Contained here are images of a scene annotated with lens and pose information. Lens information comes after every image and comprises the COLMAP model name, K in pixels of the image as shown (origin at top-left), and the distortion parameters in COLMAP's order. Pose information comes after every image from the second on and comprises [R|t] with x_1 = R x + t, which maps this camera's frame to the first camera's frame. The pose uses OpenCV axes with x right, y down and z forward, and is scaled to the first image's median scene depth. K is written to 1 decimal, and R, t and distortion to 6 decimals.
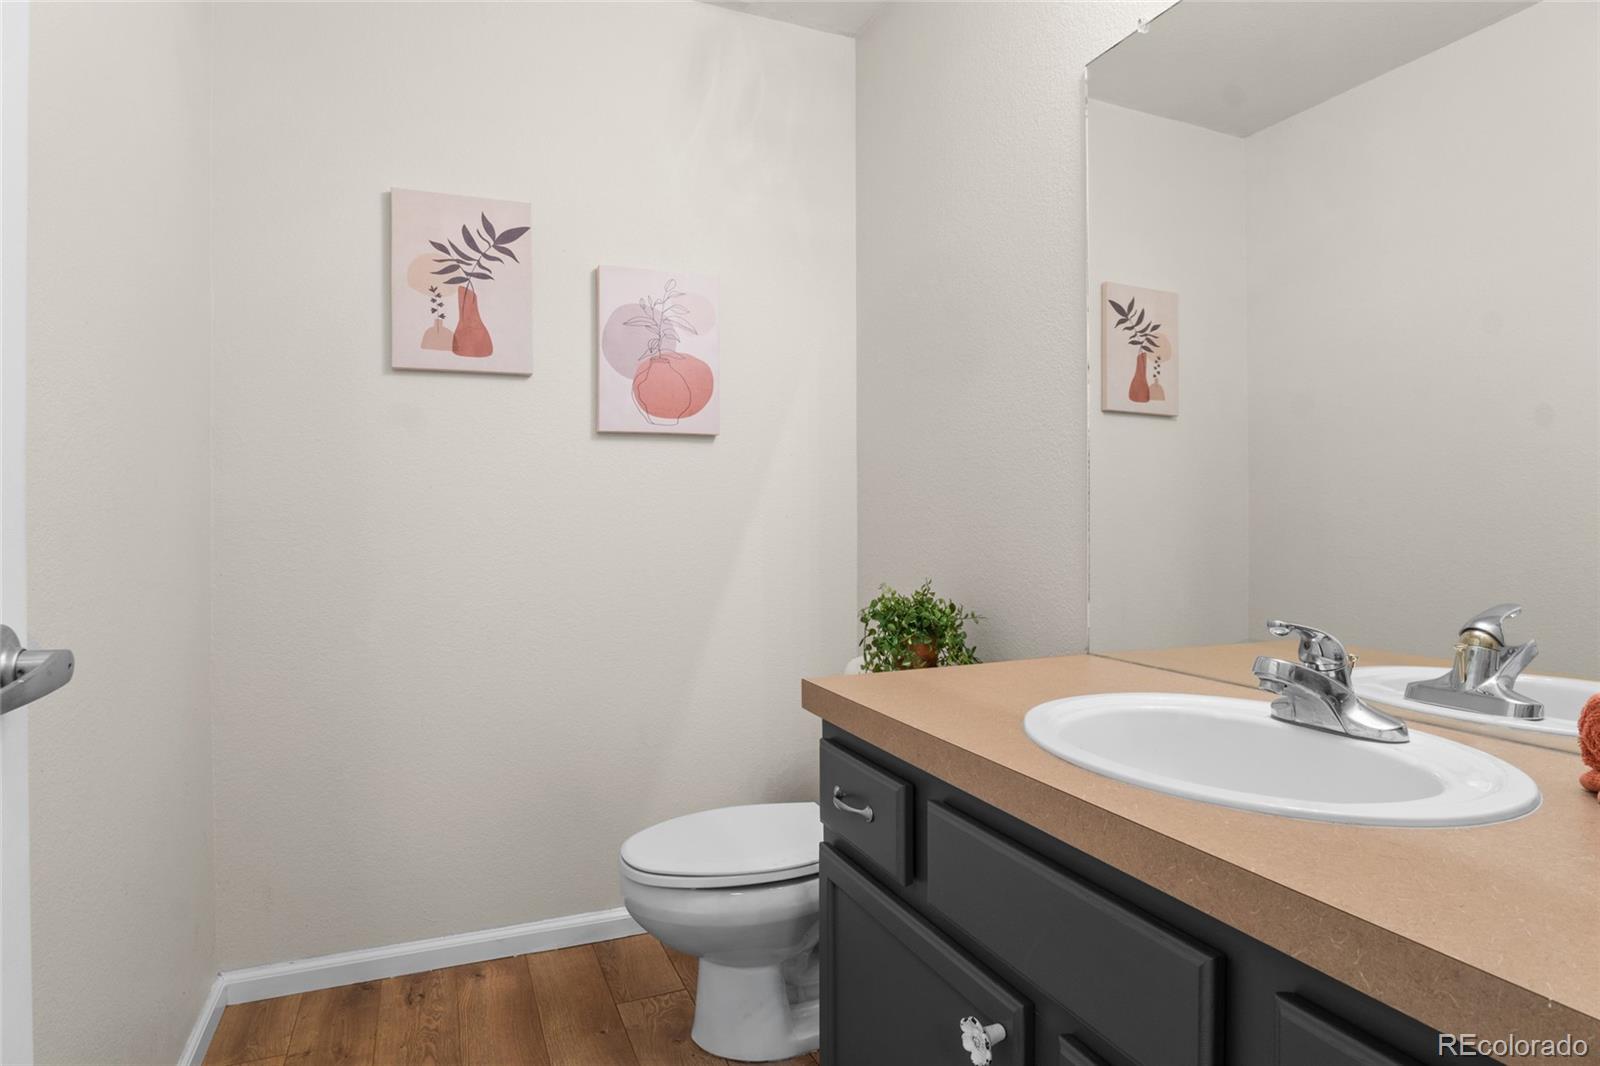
lens RADIAL K [[866.3, 0, 800.9], [0, 866.3, 529.1], [0, 0, 1]] dist [-0.028138, 0.004304]
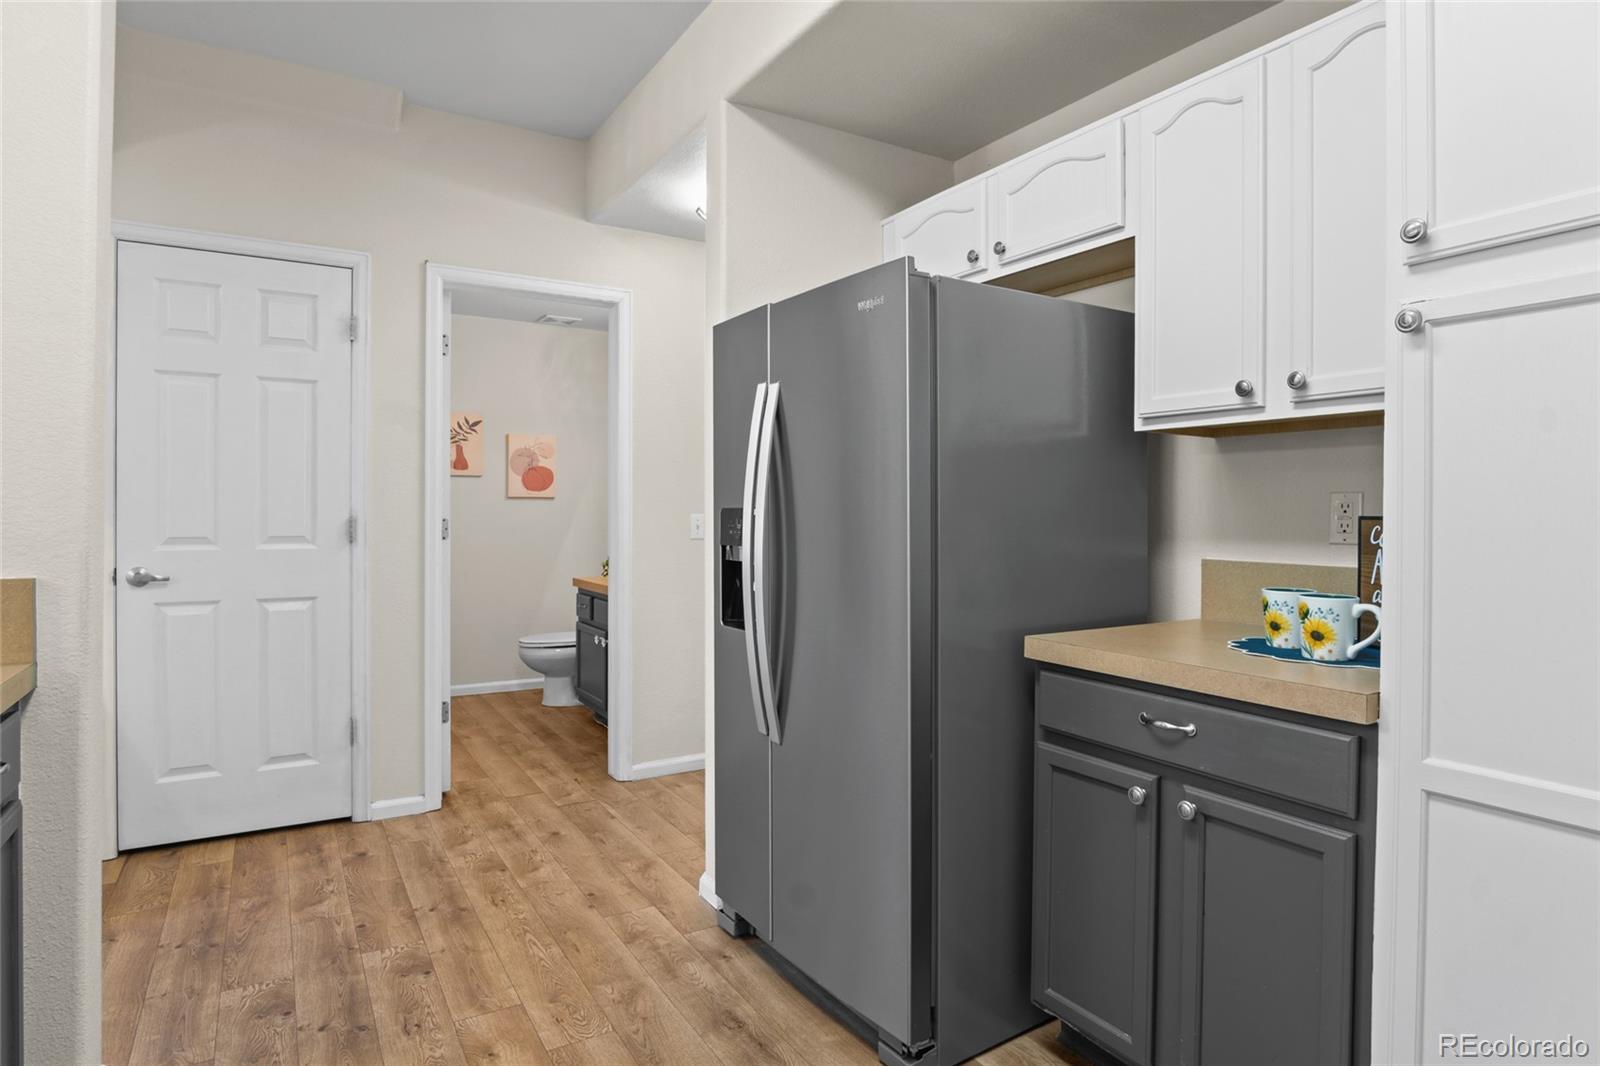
lens RADIAL K [[866.3, 0, 795.7], [0, 866.3, 525.4], [0, 0, 1]] dist [-0.028138, 0.004304]
pose [[0.989724, 0.007370, 0.142803, 0.258445], [-0.007803, 0.999966, 0.002476, -0.039919], [-0.142780, -0.003565, 0.989748, -1.734946]]
